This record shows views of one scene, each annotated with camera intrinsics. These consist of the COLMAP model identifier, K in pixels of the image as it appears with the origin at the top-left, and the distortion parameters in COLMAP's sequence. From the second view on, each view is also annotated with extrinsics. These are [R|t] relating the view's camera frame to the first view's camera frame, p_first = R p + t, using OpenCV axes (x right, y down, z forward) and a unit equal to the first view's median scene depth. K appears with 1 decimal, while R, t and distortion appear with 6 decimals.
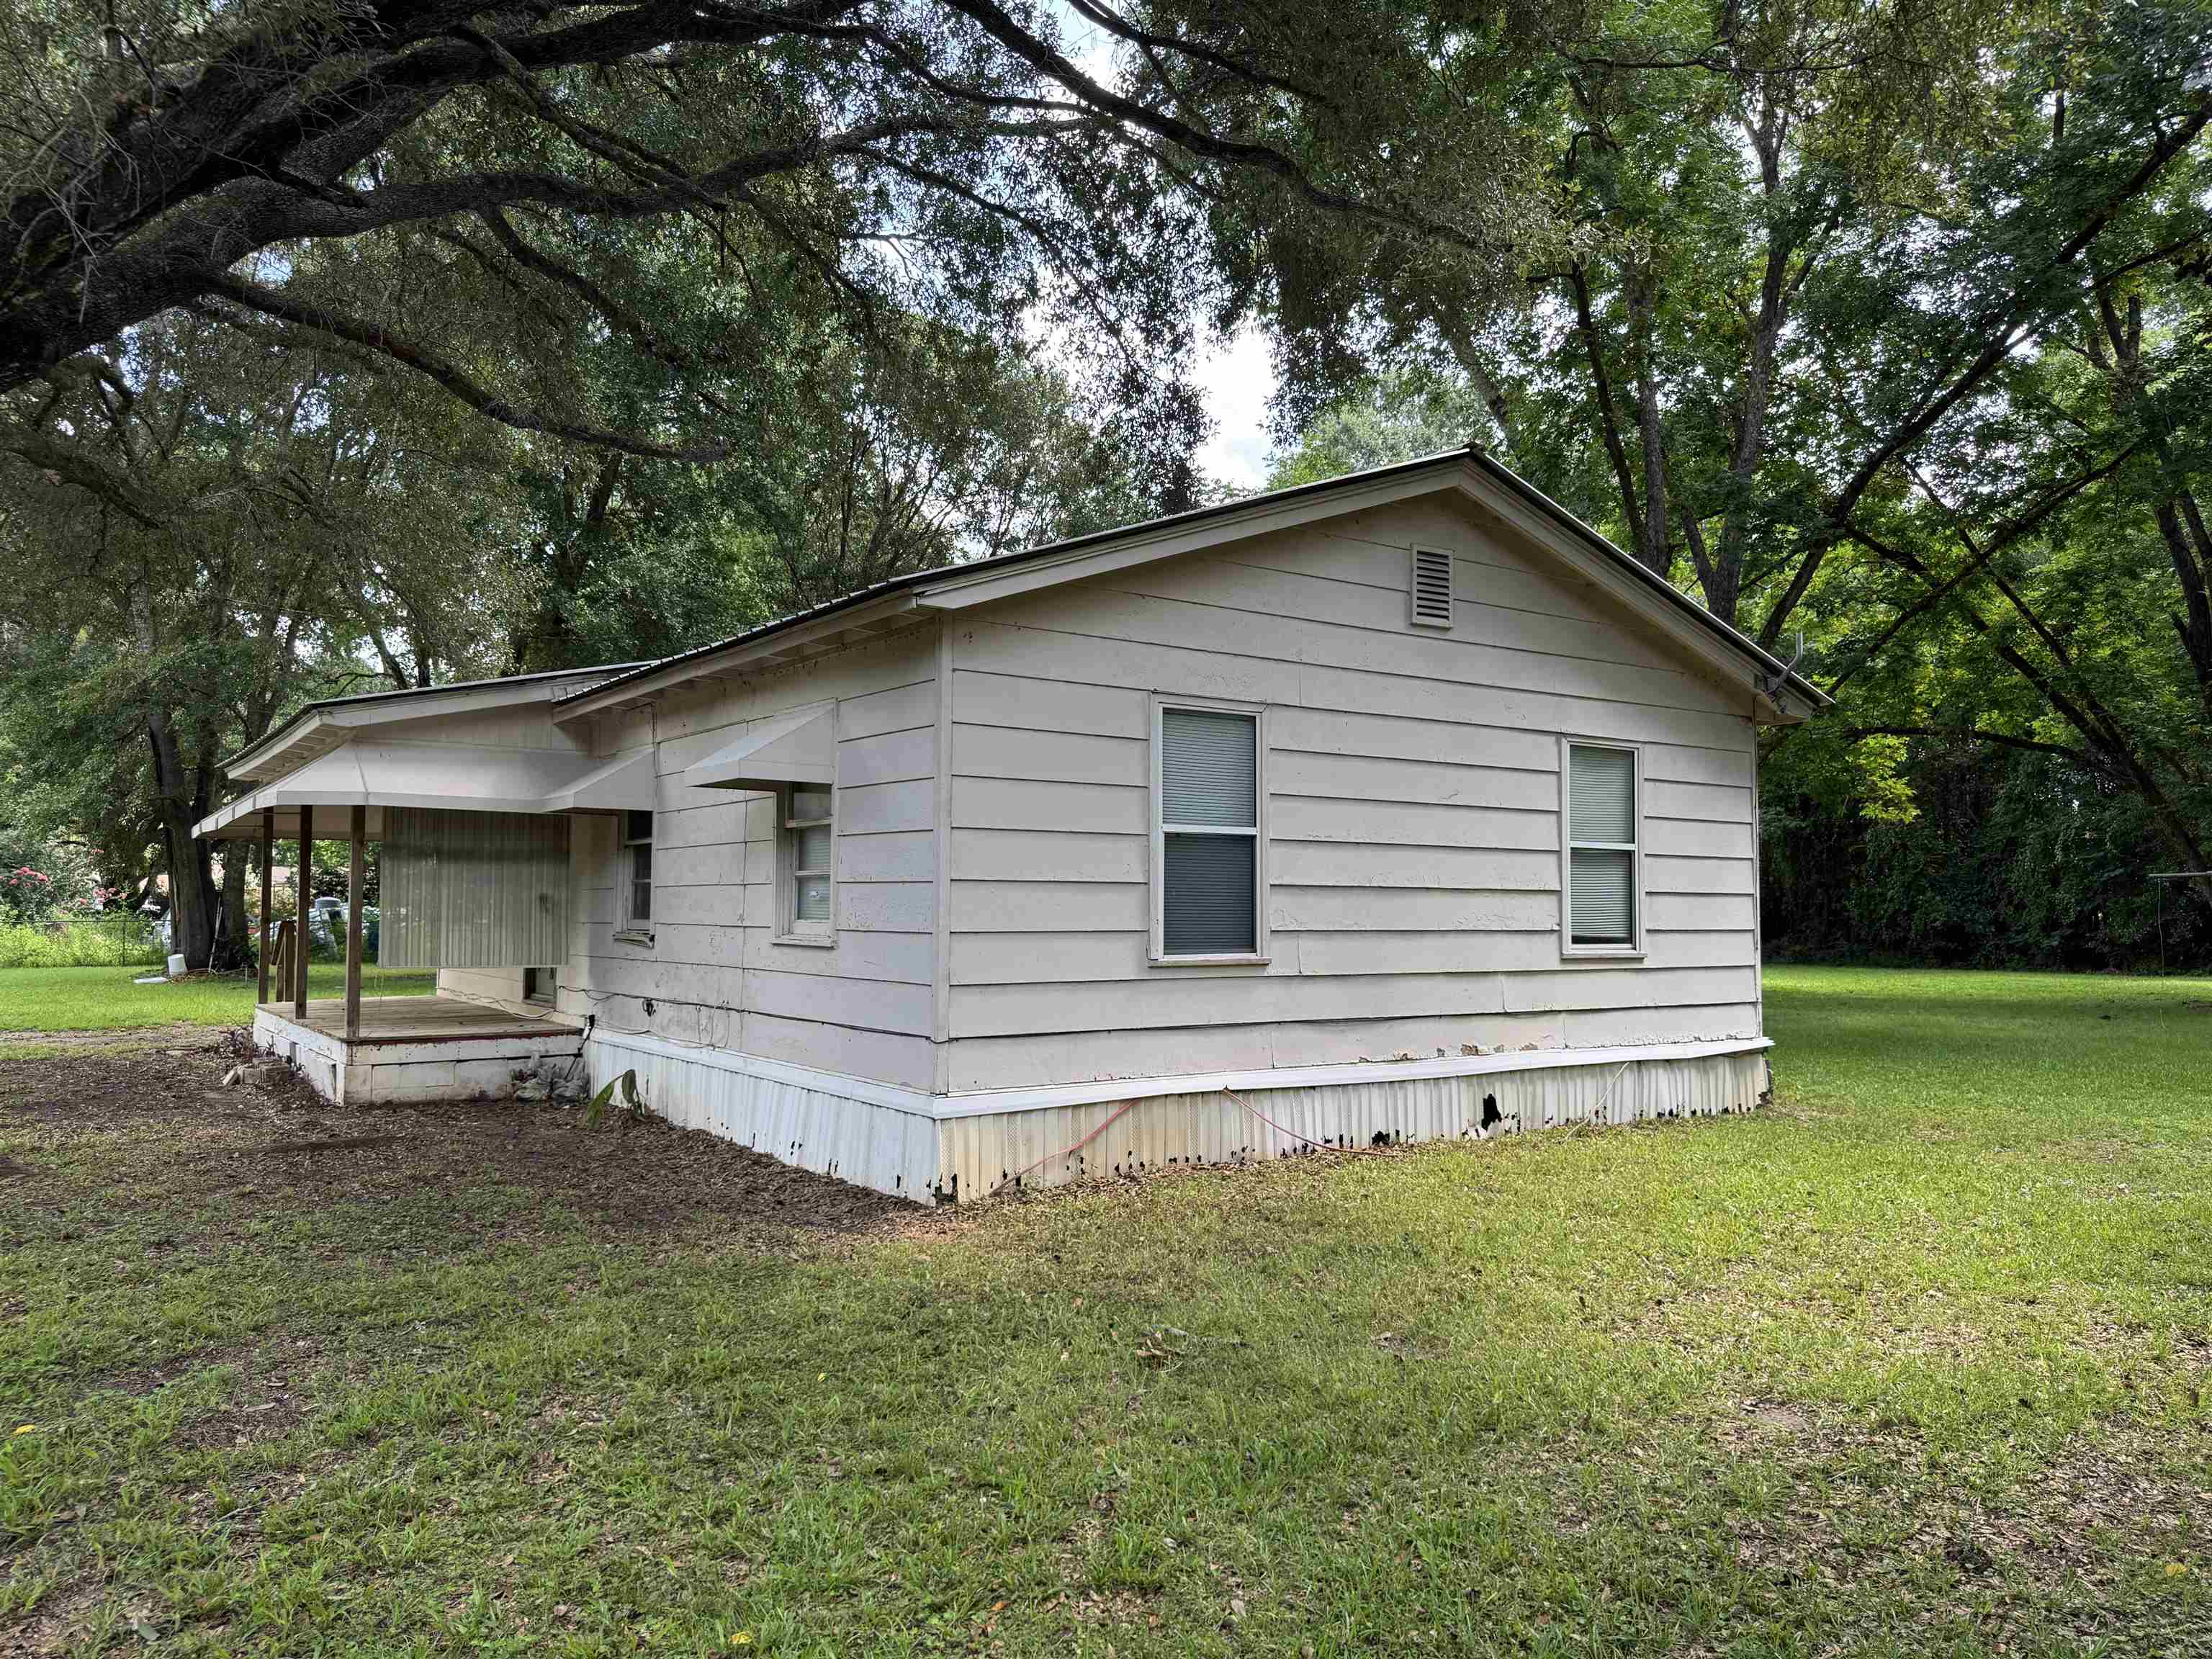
lens RADIAL K [[1570.1, 0, 1106.0], [0, 1570.1, 829.5], [0, 0, 1]] dist [0.008268, -0.041474]
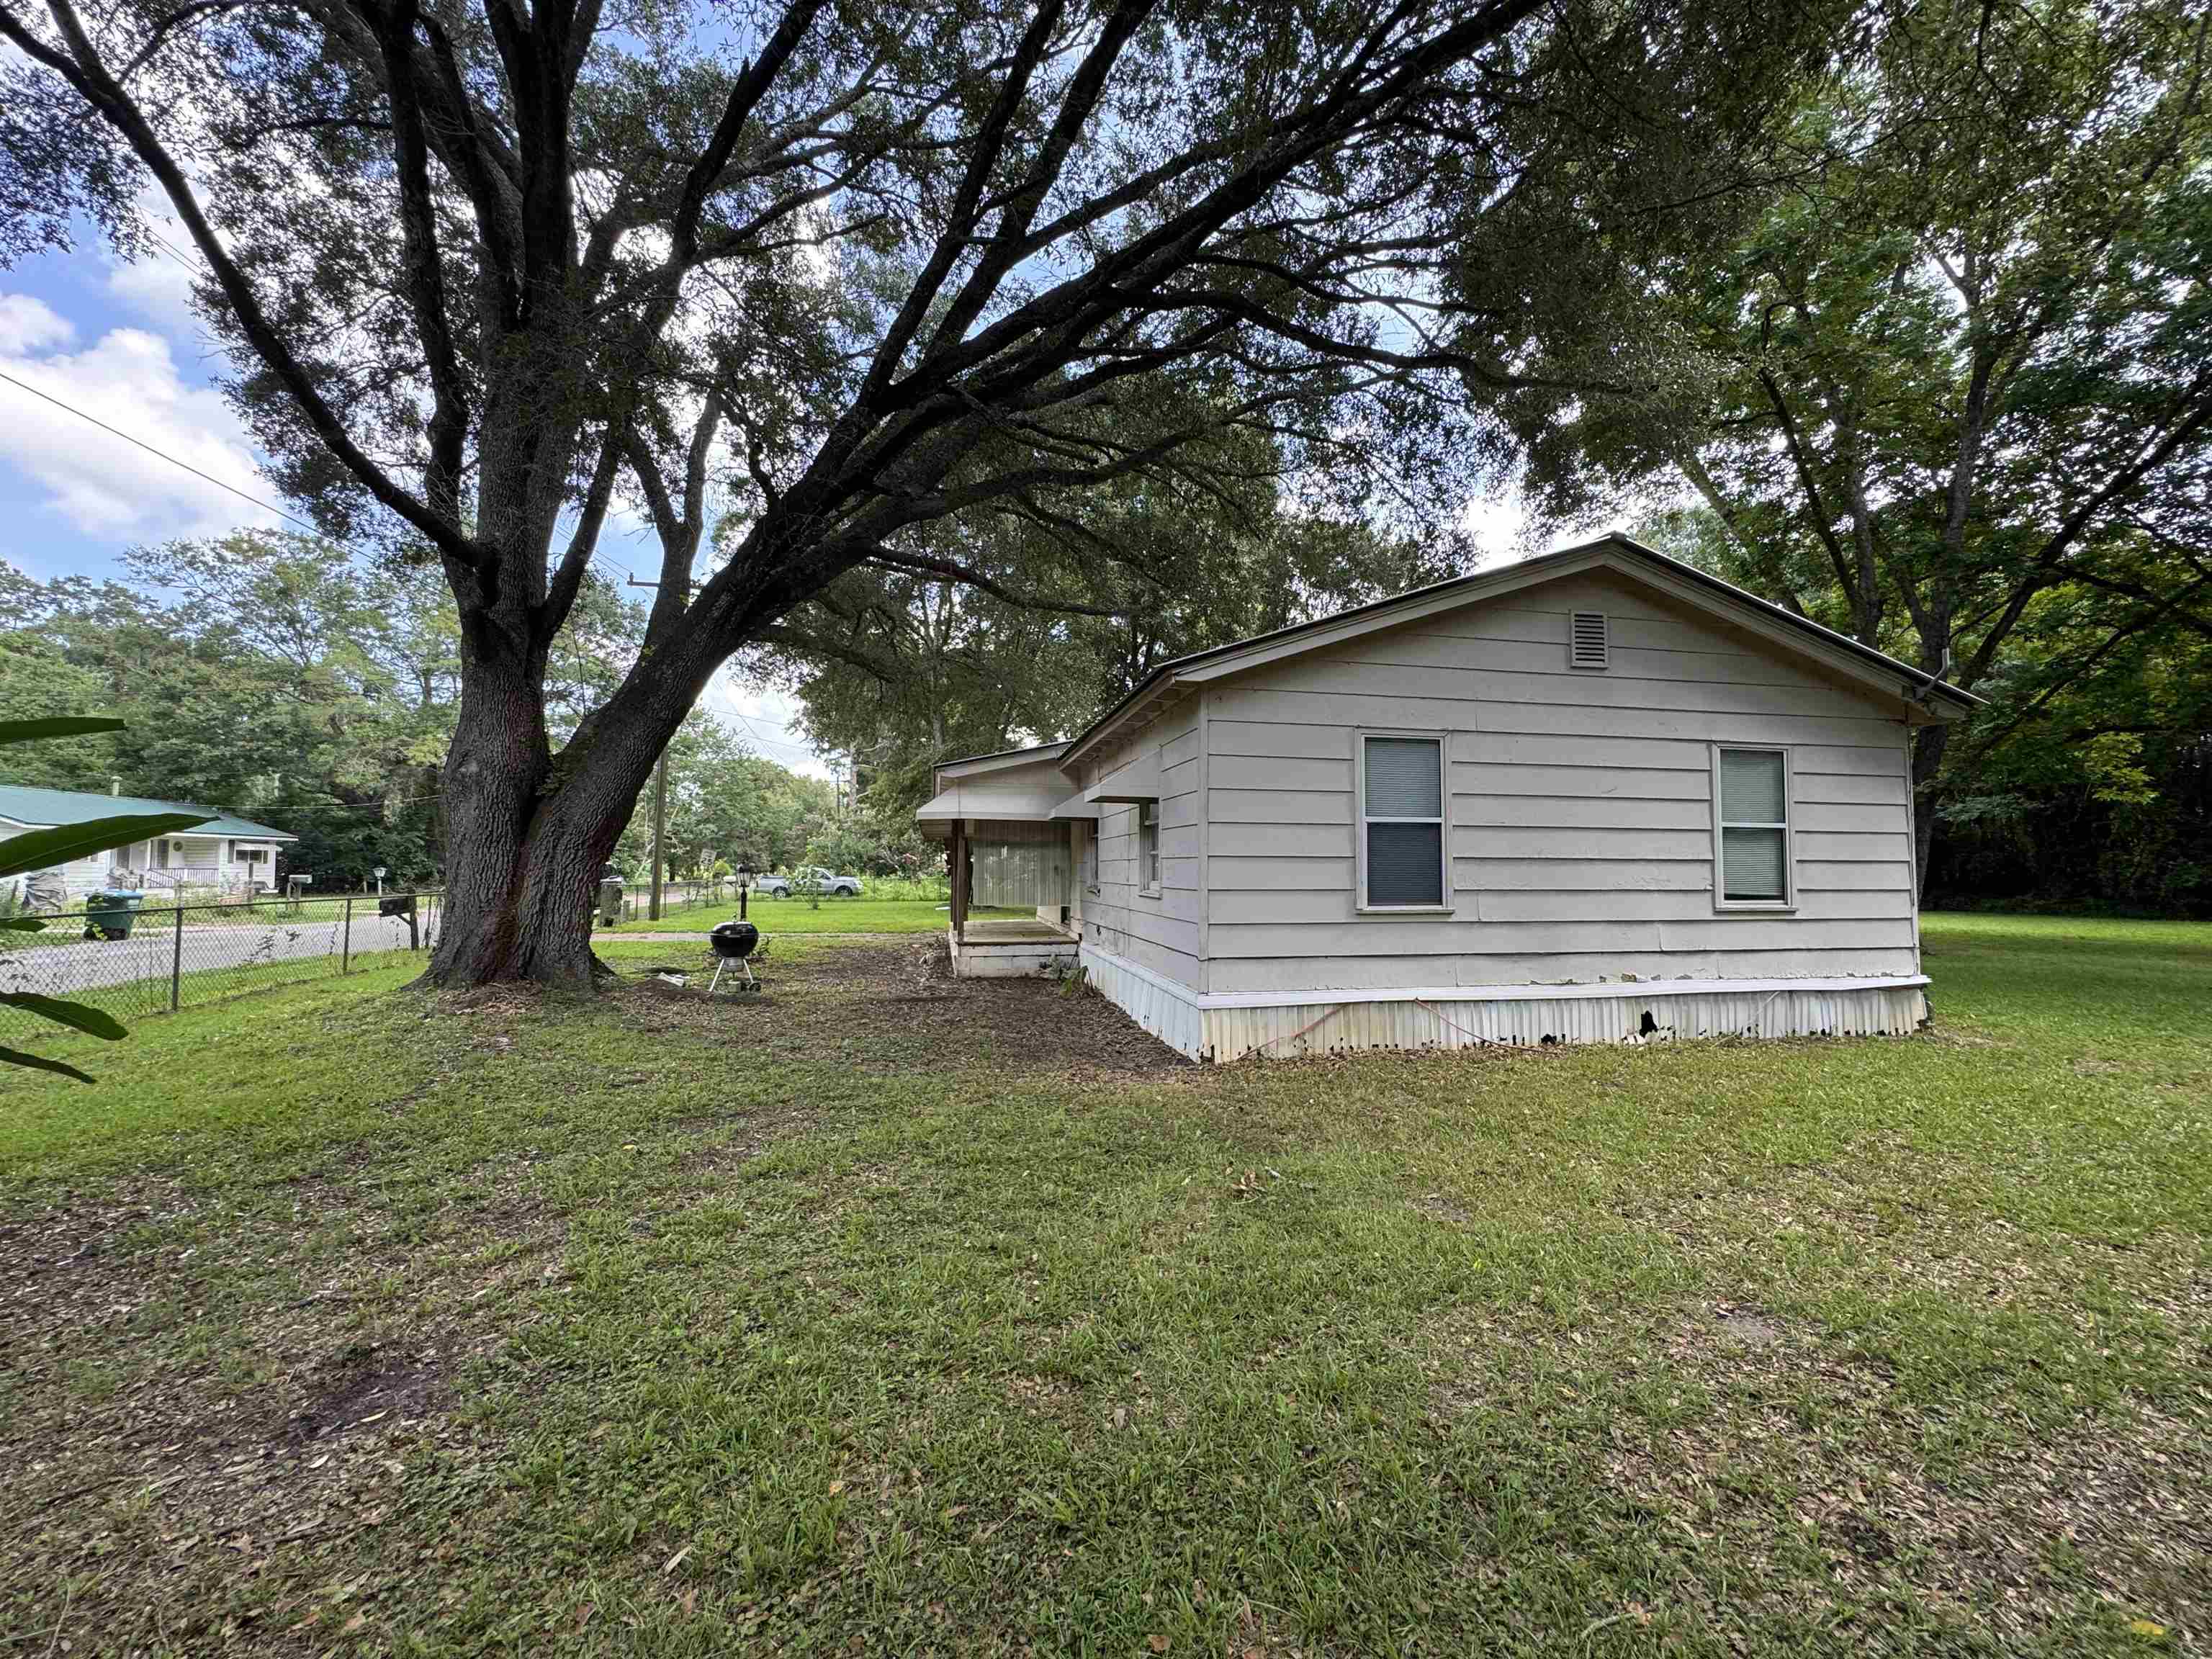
lens RADIAL K [[886.4, 0, 1105.6], [0, 886.4, 838.1], [0, 0, 1]] dist [-0.024210, 0.003140]
pose [[0.910240, -0.019266, -0.413632, 0.135157], [0.022831, 0.999733, 0.003675, 0.006578], [0.413450, -0.012789, 0.910437, 0.122568]]
